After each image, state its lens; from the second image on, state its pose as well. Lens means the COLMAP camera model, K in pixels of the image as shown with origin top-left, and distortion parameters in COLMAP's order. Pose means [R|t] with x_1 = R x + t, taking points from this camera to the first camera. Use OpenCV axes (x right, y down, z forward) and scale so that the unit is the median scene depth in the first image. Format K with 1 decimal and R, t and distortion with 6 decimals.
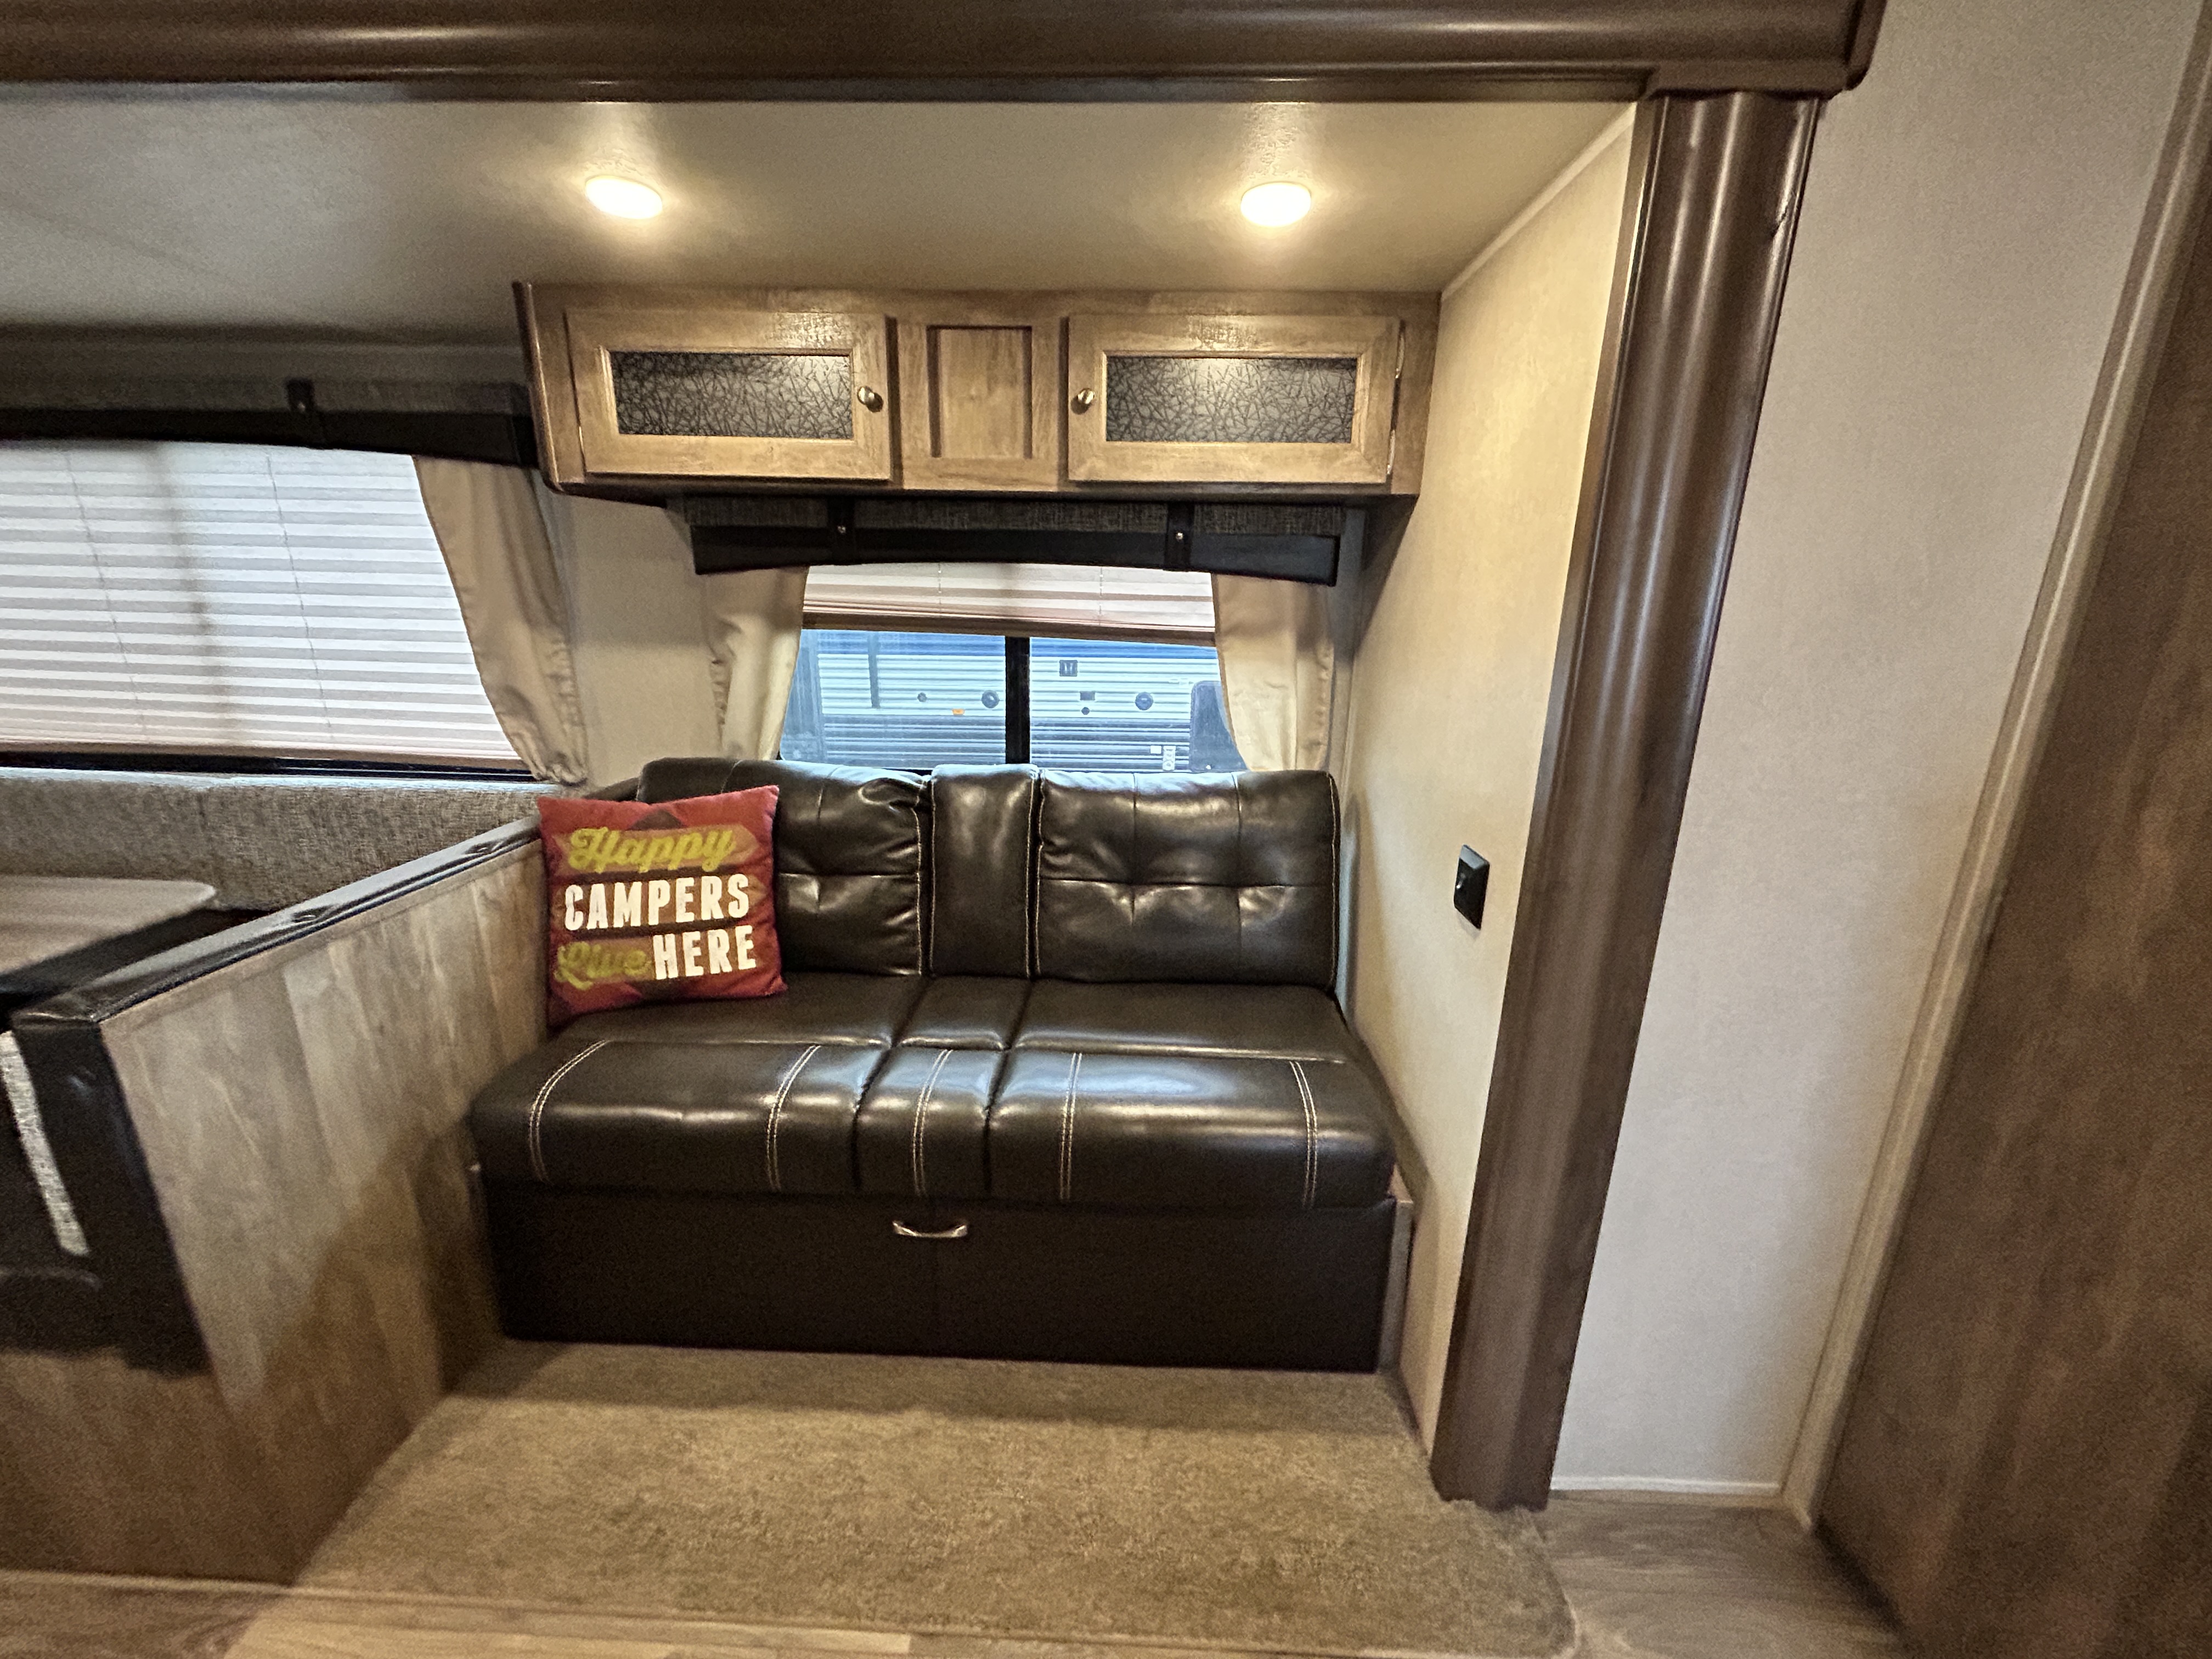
lens RADIAL K [[898.7, 0, 1100.2], [0, 898.7, 832.1], [0, 0, 1]] dist [-0.002585, 0.003404]
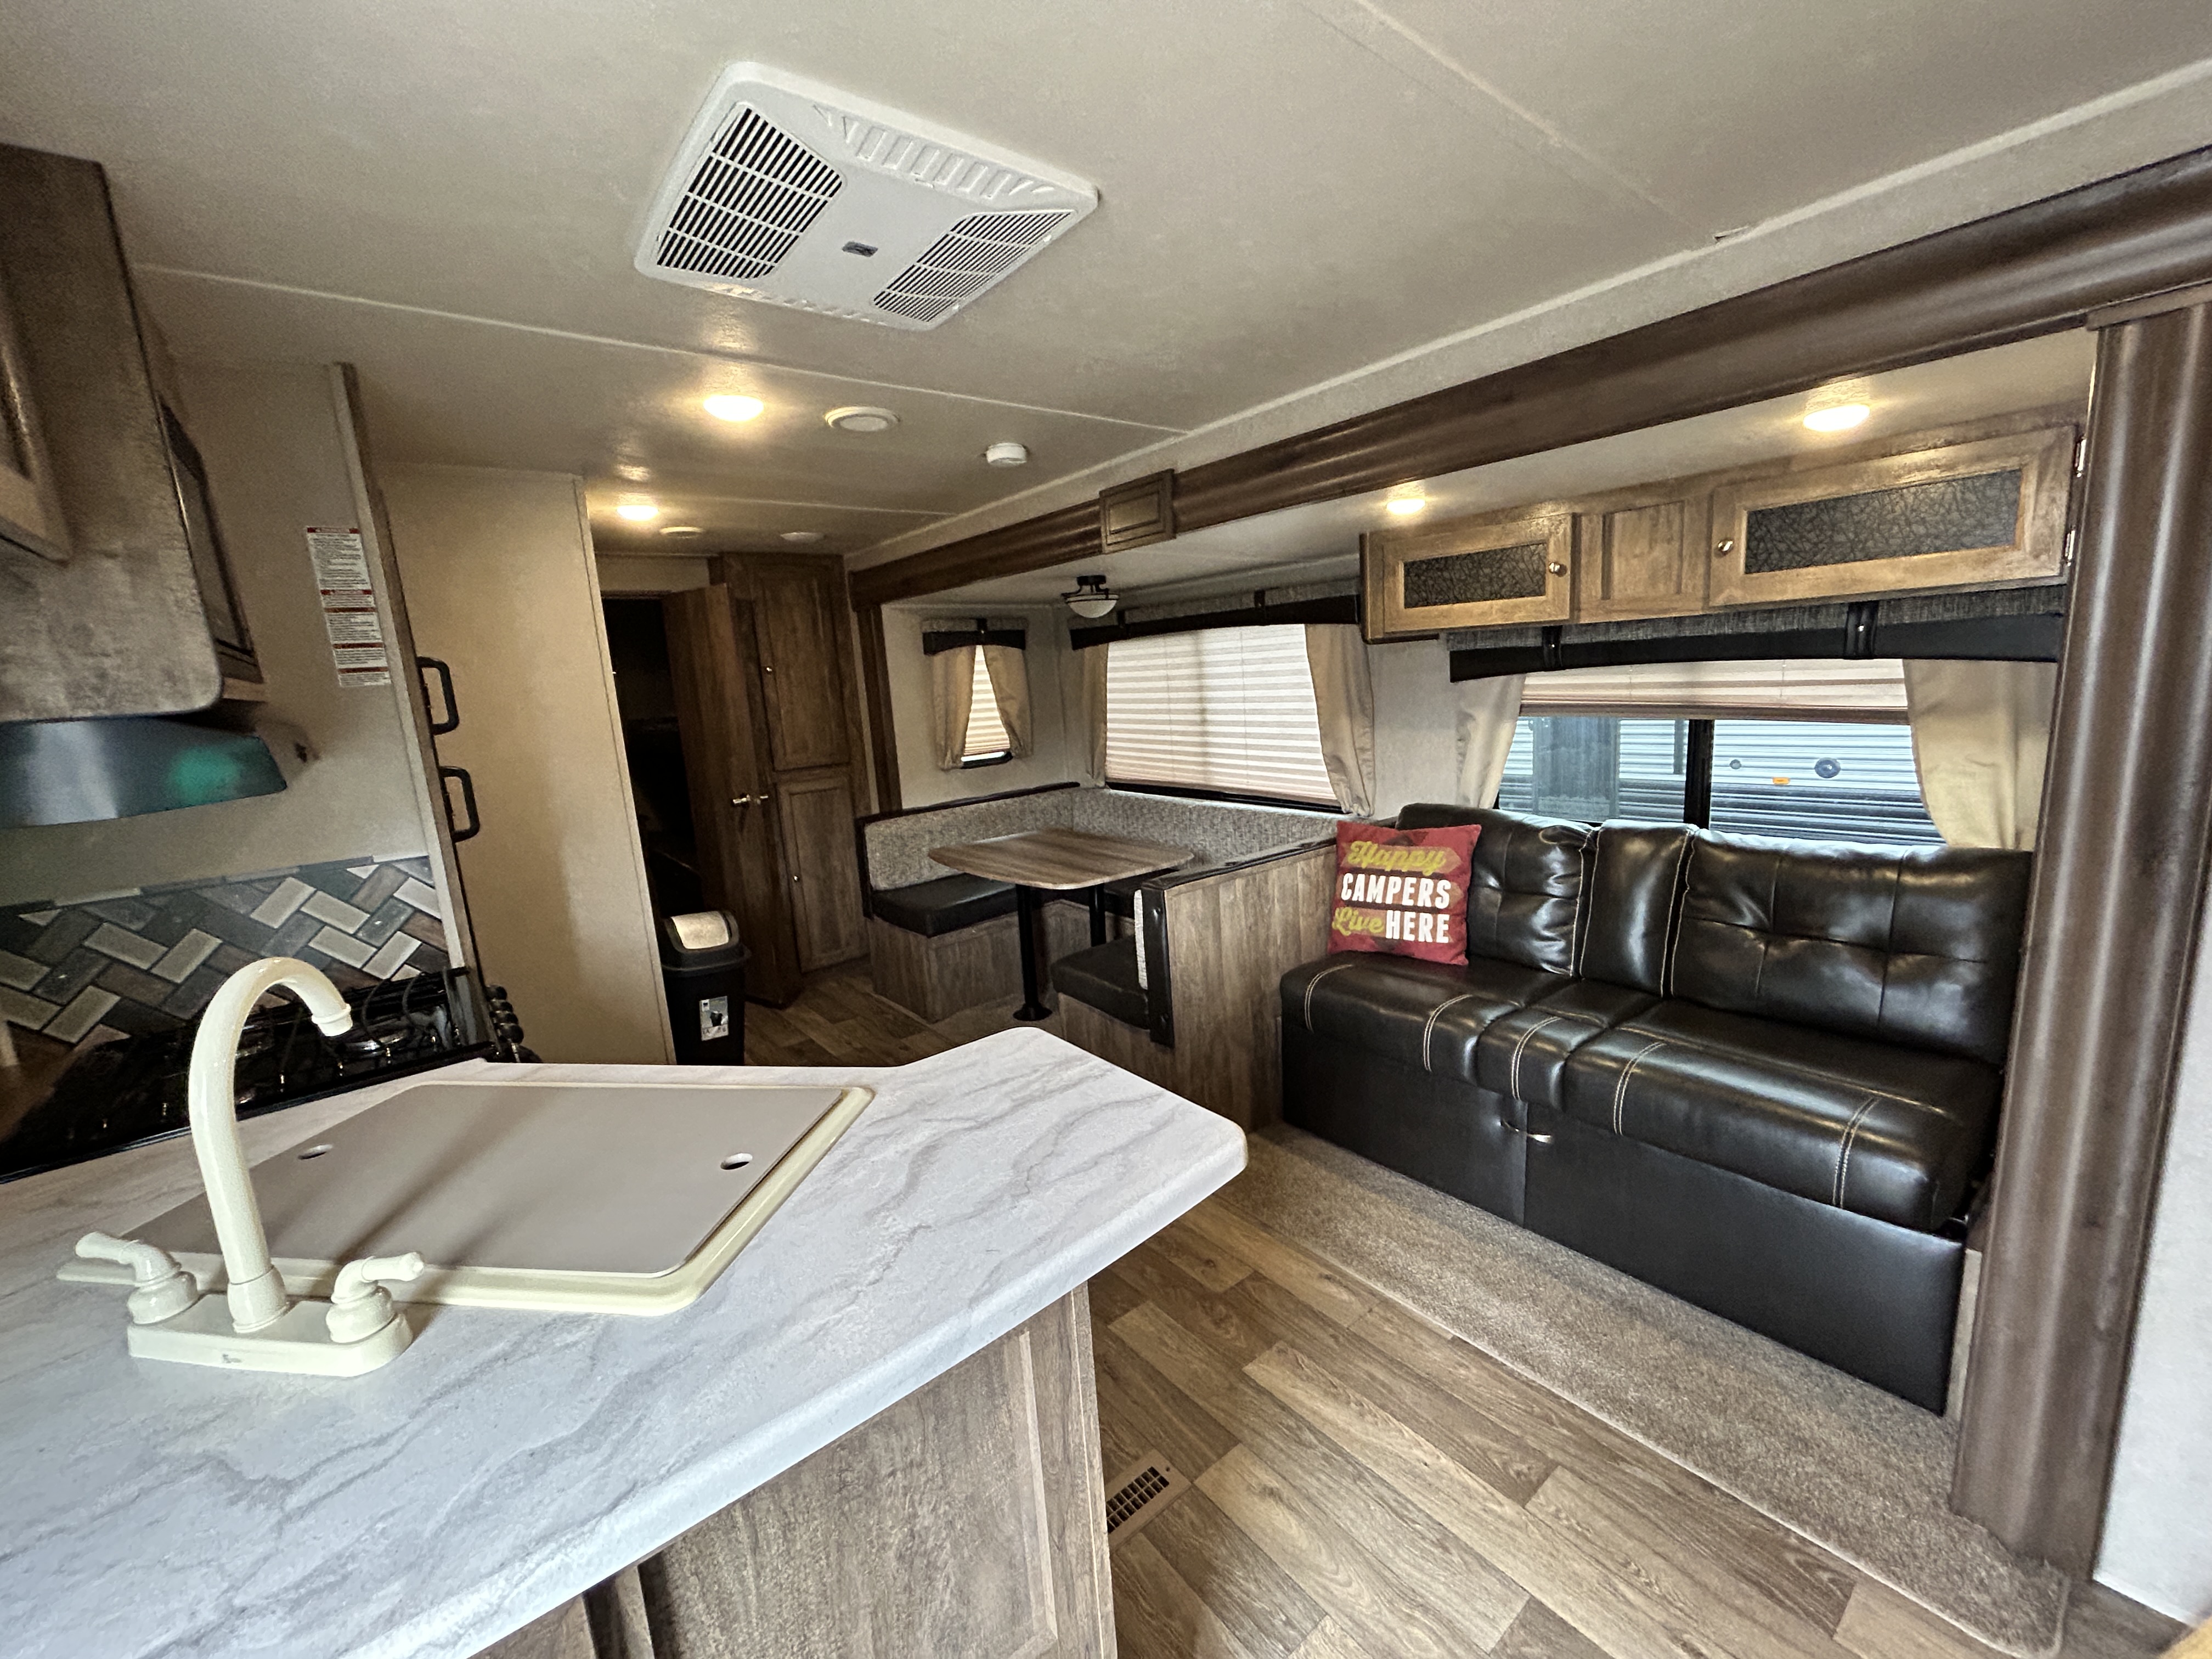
lens RADIAL K [[898.7, 0, 1100.2], [0, 898.7, 832.1], [0, 0, 1]] dist [-0.002585, 0.003404]
pose [[0.650268, 0.077978, -0.755693, 0.372474], [-0.129344, 0.991559, -0.008983, 0.057490], [0.748613, 0.103586, 0.654865, -0.453621]]
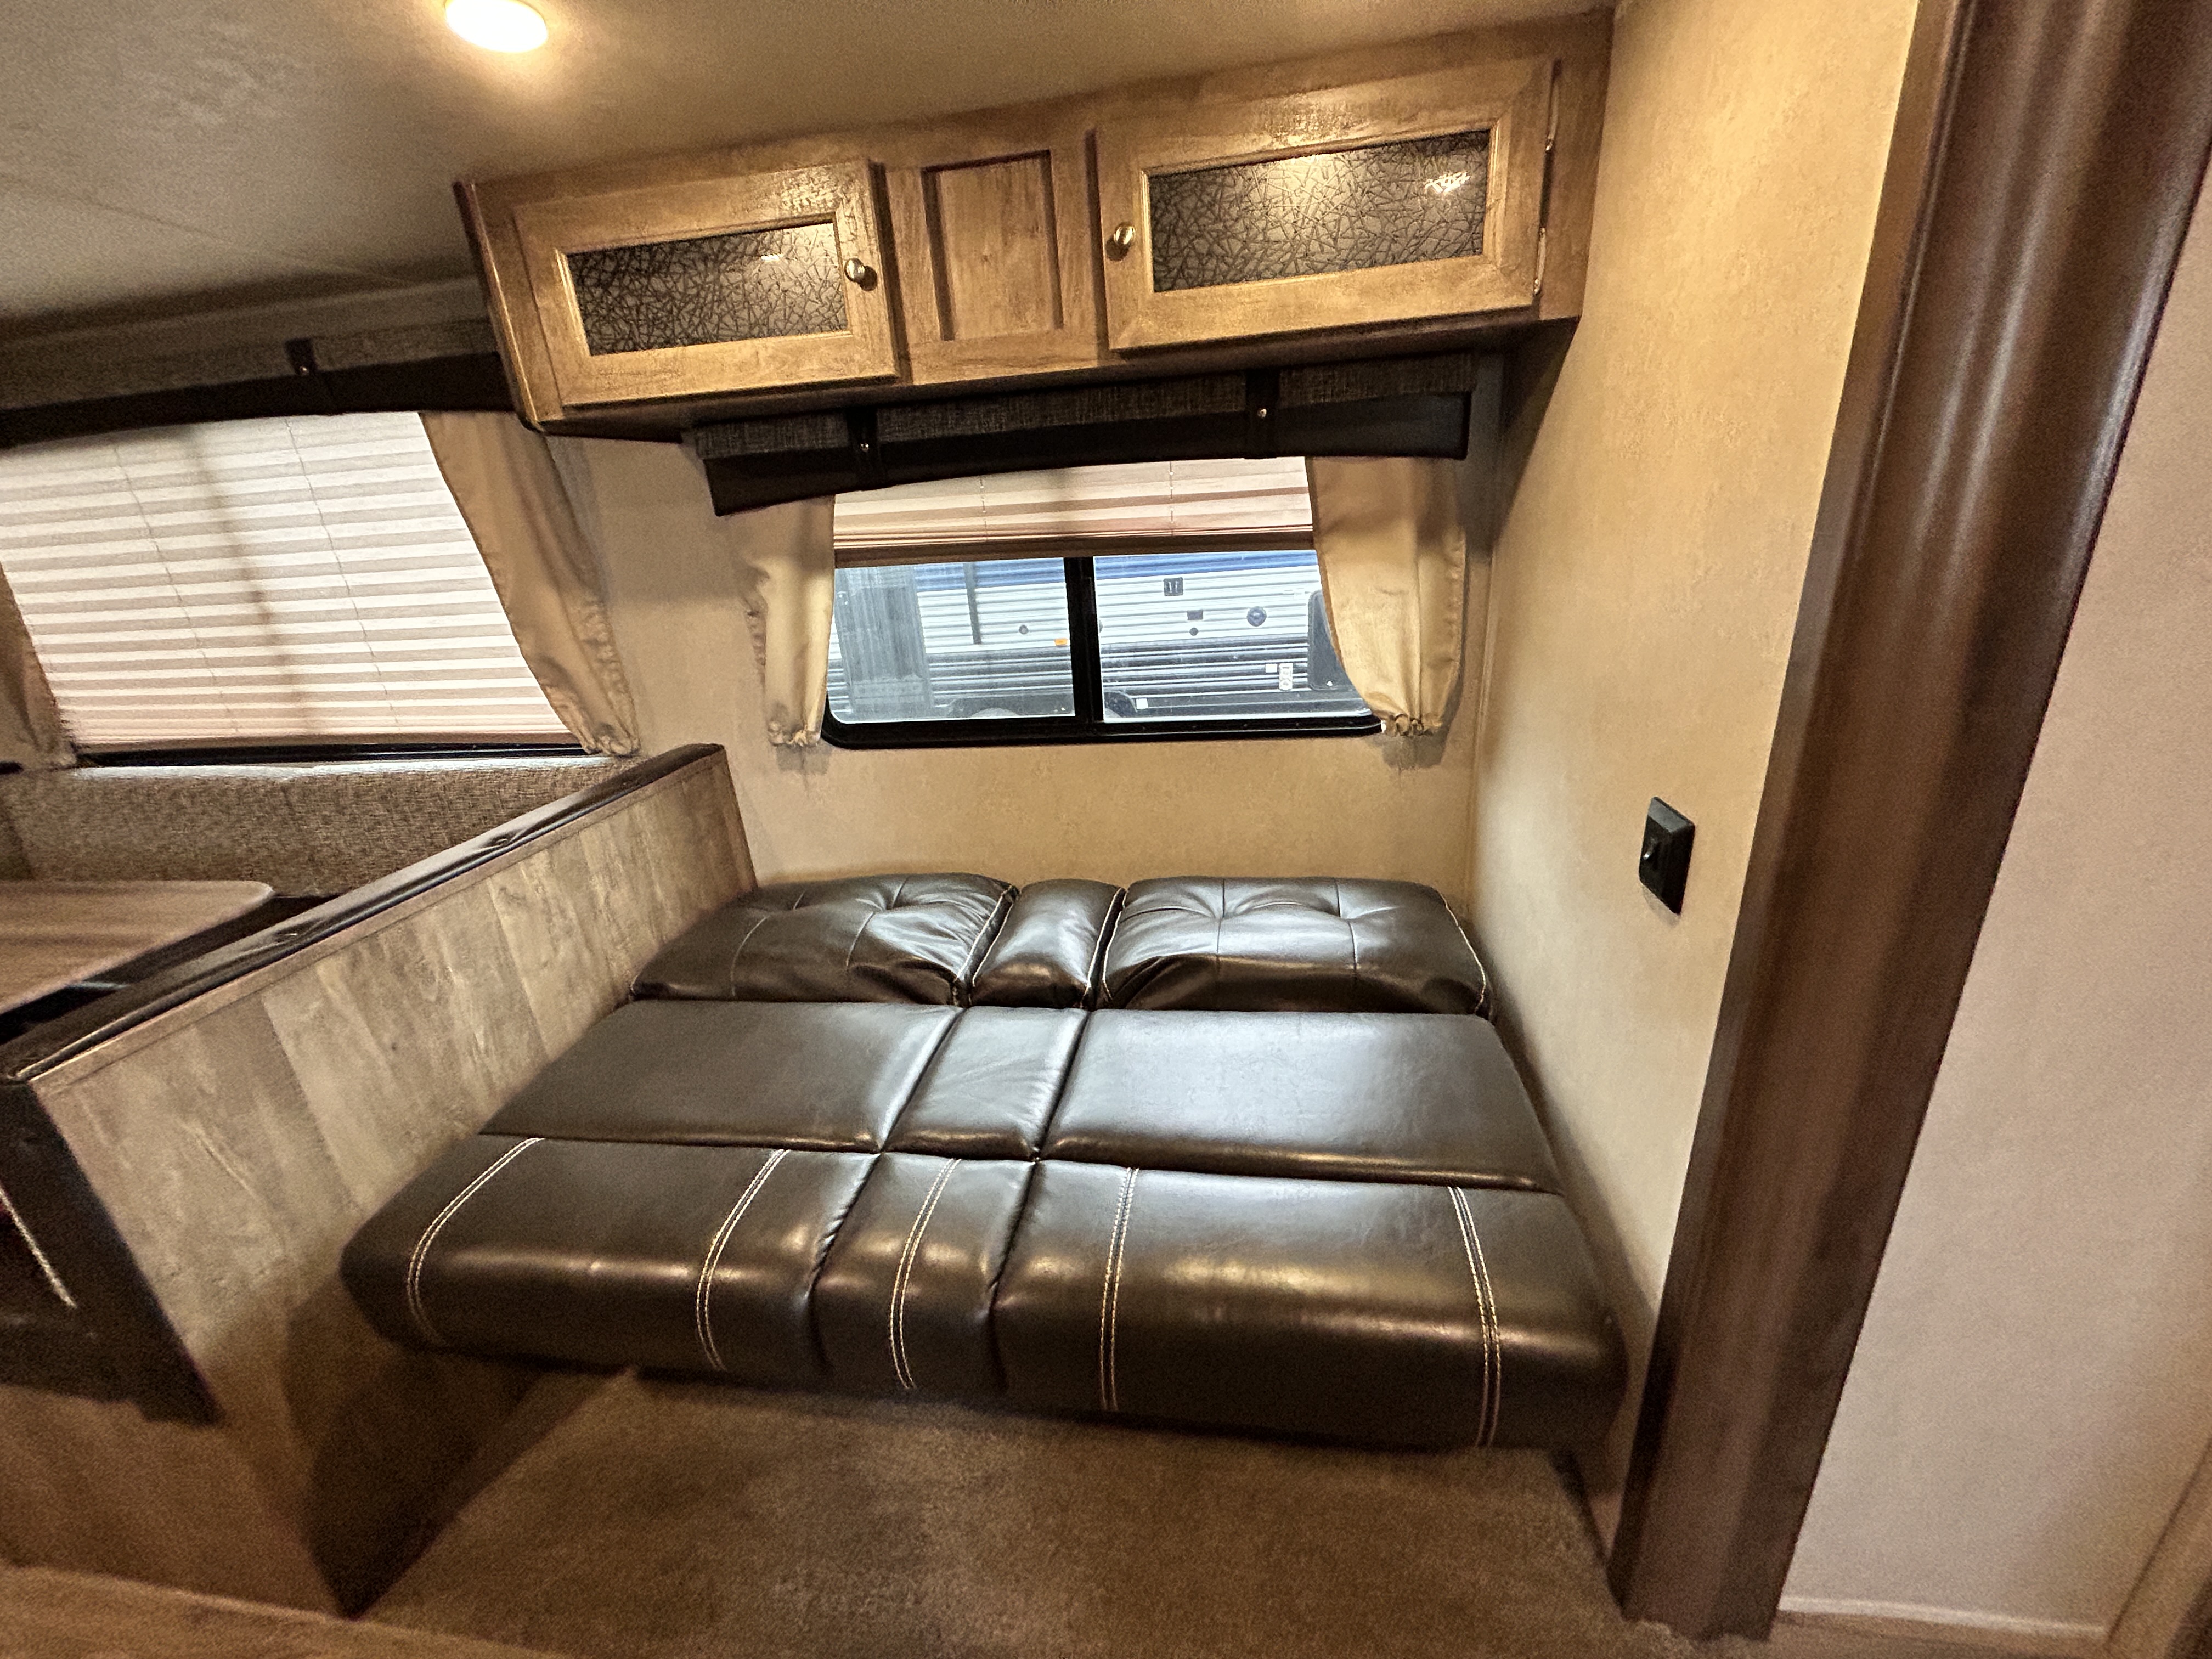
lens RADIAL K [[898.7, 0, 1100.2], [0, 898.7, 832.1], [0, 0, 1]] dist [-0.002585, 0.003404]
pose [[0.989017, -0.039801, -0.142344, 0.048357], [0.051776, 0.995333, 0.081434, -0.031059], [0.138438, -0.087909, 0.986462, 0.165162]]
